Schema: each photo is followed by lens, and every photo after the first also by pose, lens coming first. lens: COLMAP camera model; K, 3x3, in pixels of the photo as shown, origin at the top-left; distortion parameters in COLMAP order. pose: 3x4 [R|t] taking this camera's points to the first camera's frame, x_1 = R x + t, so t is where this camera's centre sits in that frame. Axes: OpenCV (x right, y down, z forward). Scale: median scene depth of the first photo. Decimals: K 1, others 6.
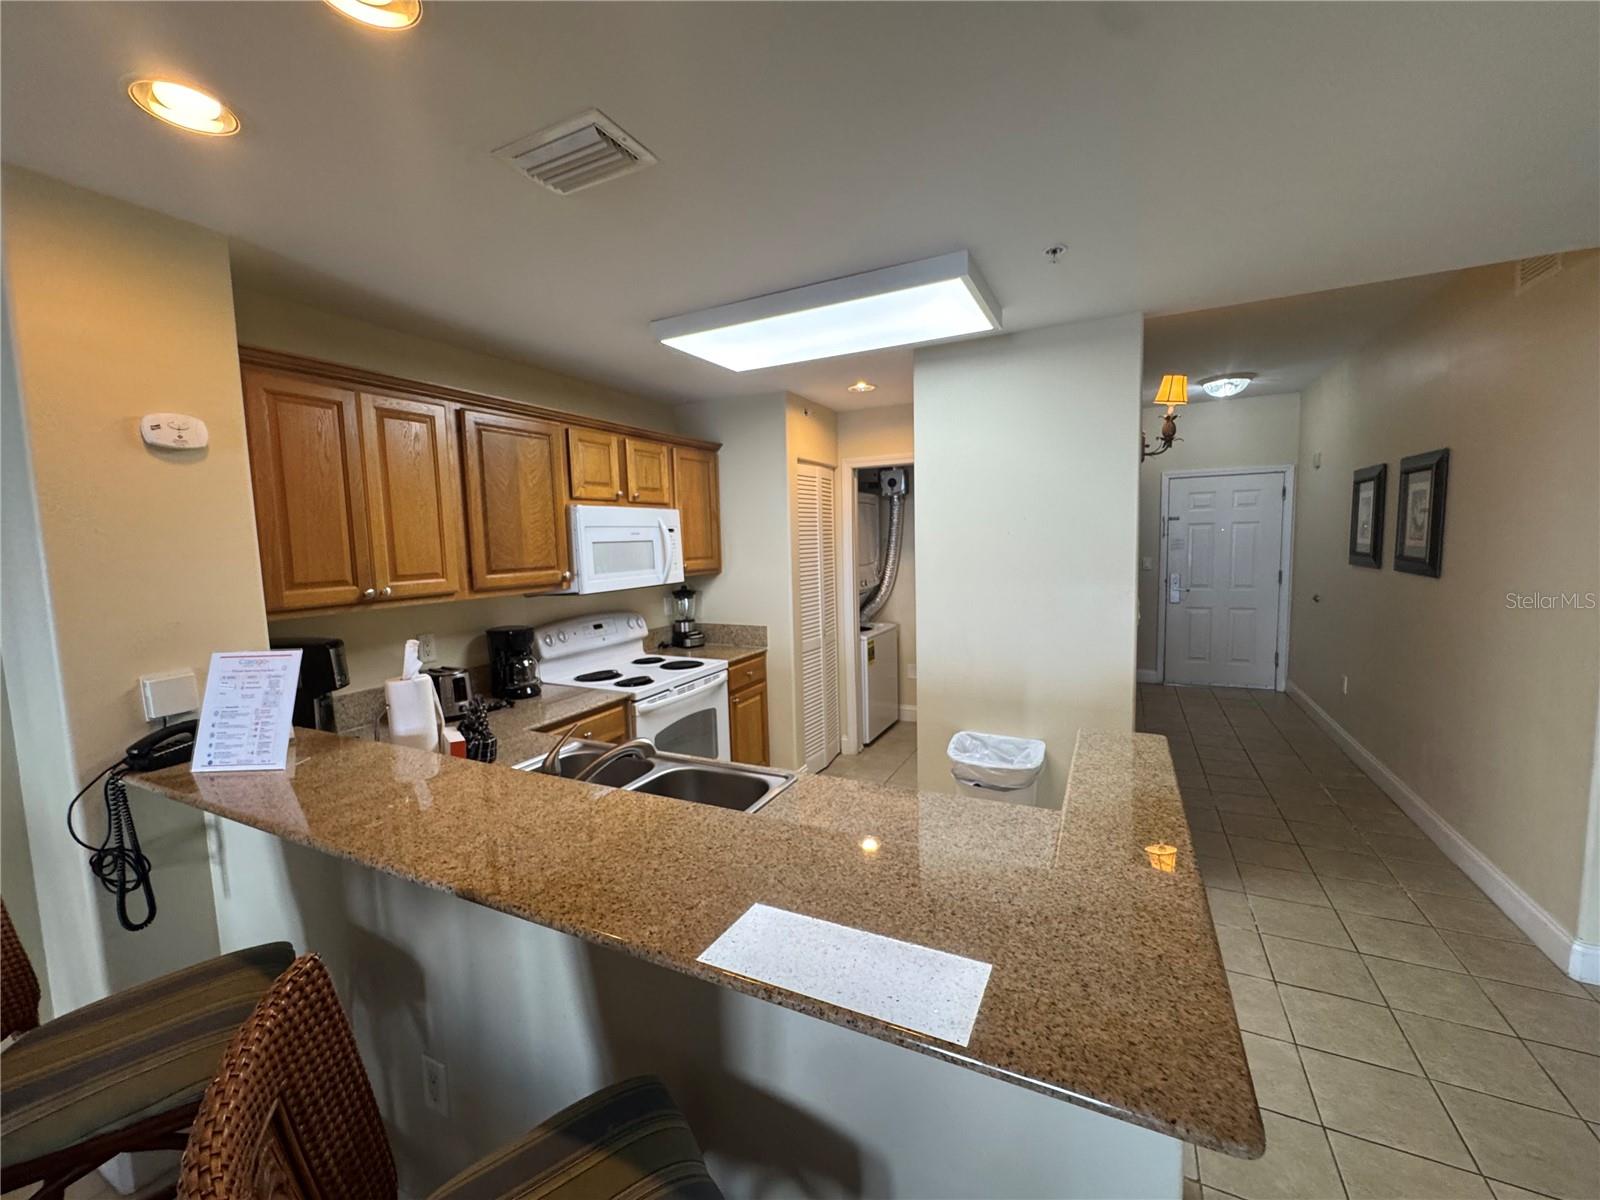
lens RADIAL K [[643.6, 0, 795.4], [0, 643.6, 595.6], [0, 0, 1]] dist [-0.008641, 0.003439]
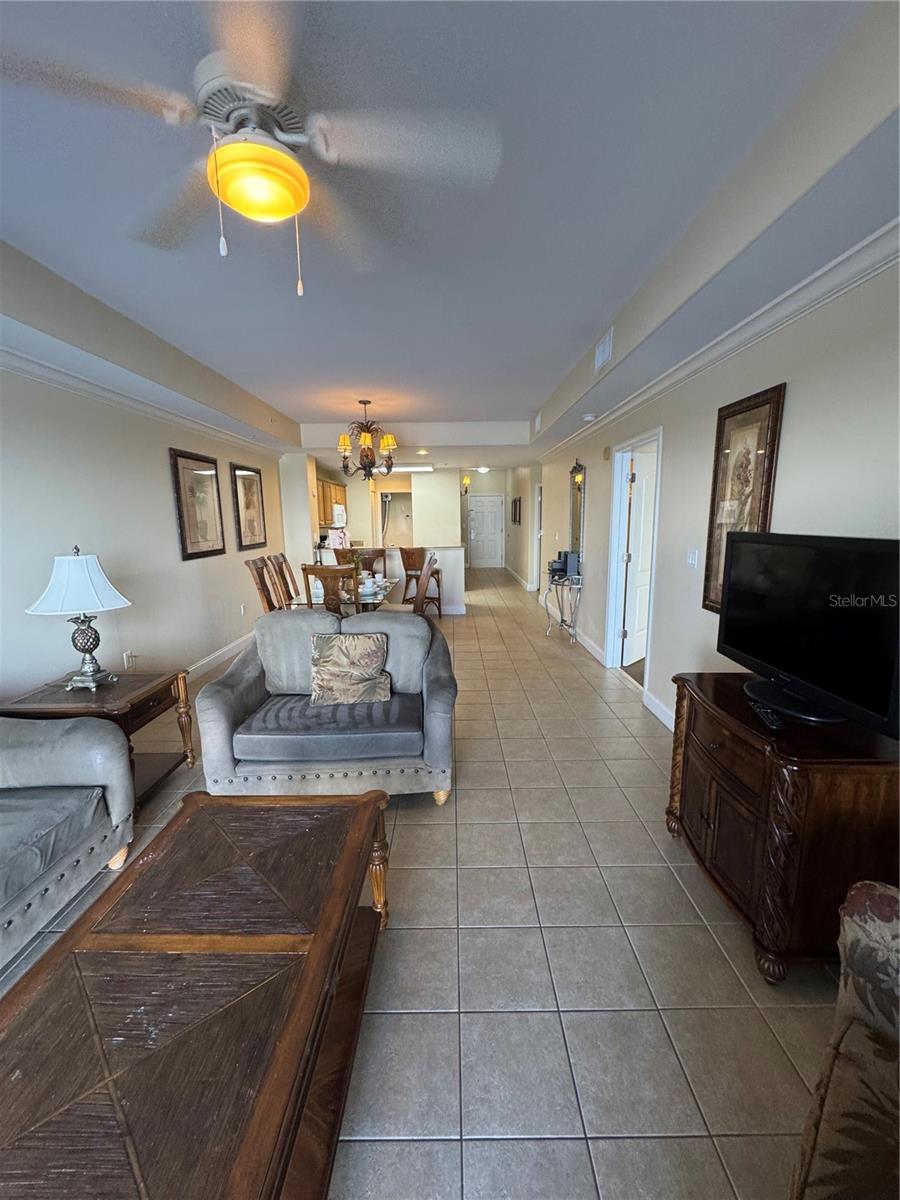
lens RADIAL K [[482.7, 0, 450.3], [0, 482.7, 606.2], [0, 0, 1]] dist [-0.008641, 0.003439]
pose [[0.893658, -0.068604, 0.443474, -0.898306], [0.030029, 0.995172, 0.093437, 0.191537], [-0.447744, -0.070183, 0.891403, -1.696600]]
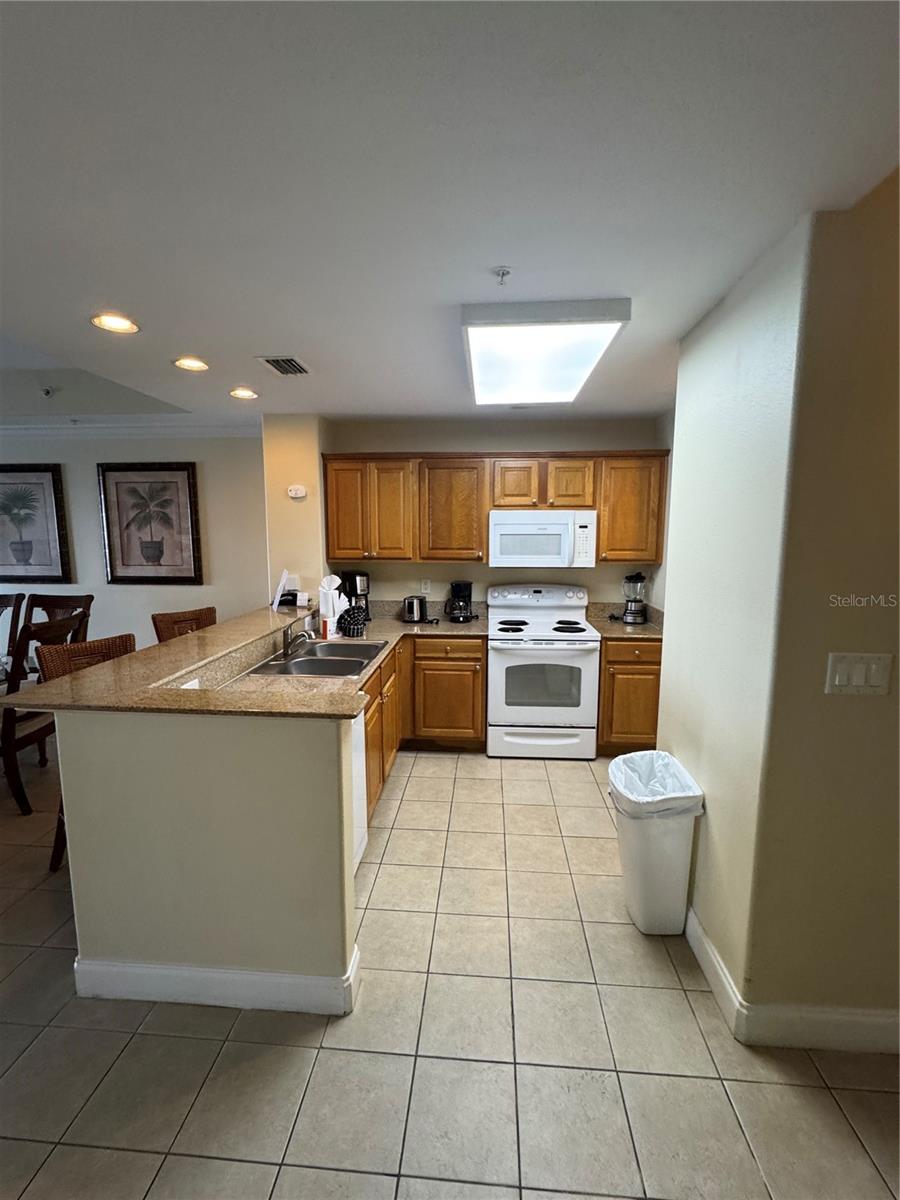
lens RADIAL K [[522.5, 0, 445.2], [0, 522.5, 601.0], [0, 0, 1]] dist [-0.001488, -0.000299]
pose [[0.381833, 0.159522, -0.910360, 0.692925], [-0.093255, 0.986615, 0.133770, -0.069632], [0.919514, 0.033818, 0.391599, 0.338092]]
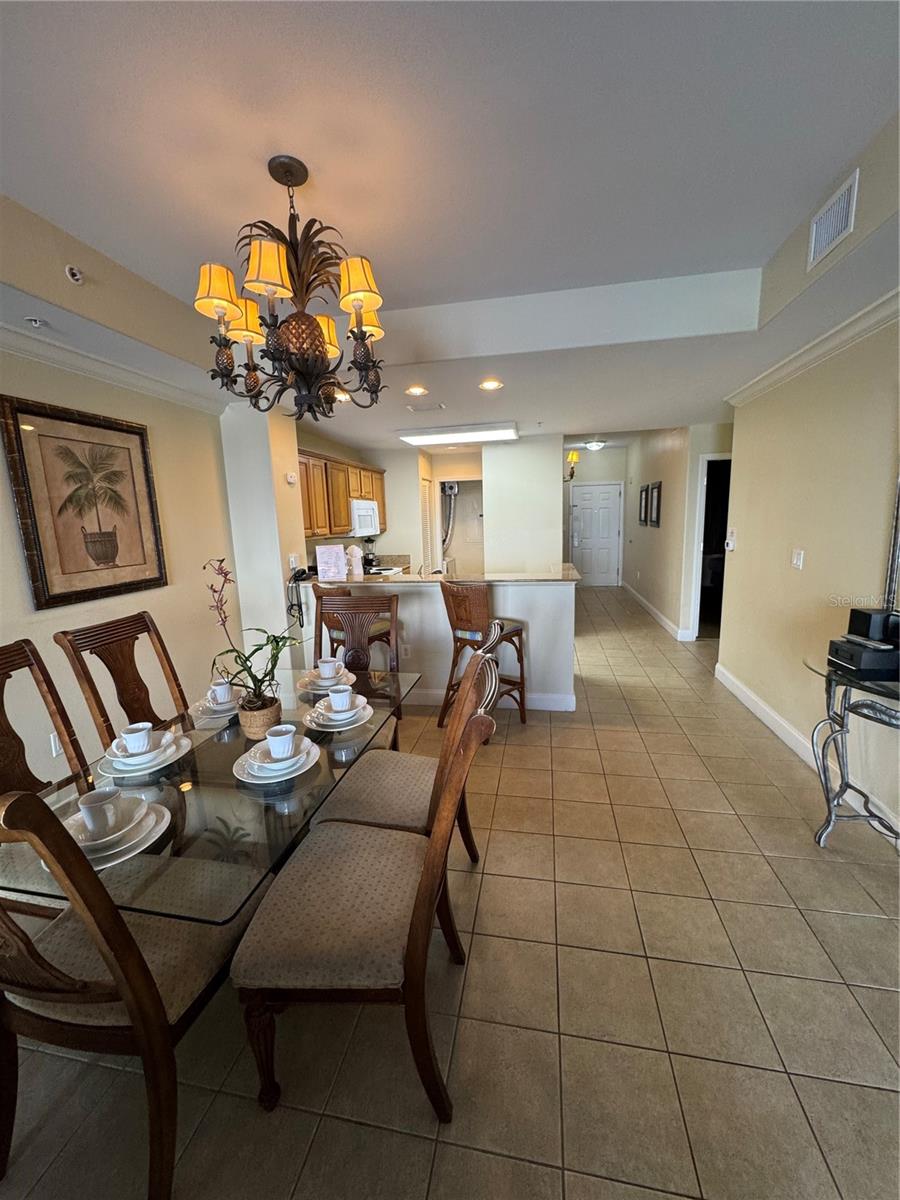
lens RADIAL K [[482.7, 0, 451.9], [0, 482.7, 600.4], [0, 0, 1]] dist [-0.008641, 0.003439]
pose [[0.960698, -0.051037, 0.272862, -0.421371], [0.030448, 0.996396, 0.079168, 0.088072], [-0.275919, -0.067748, 0.958790, -0.731547]]
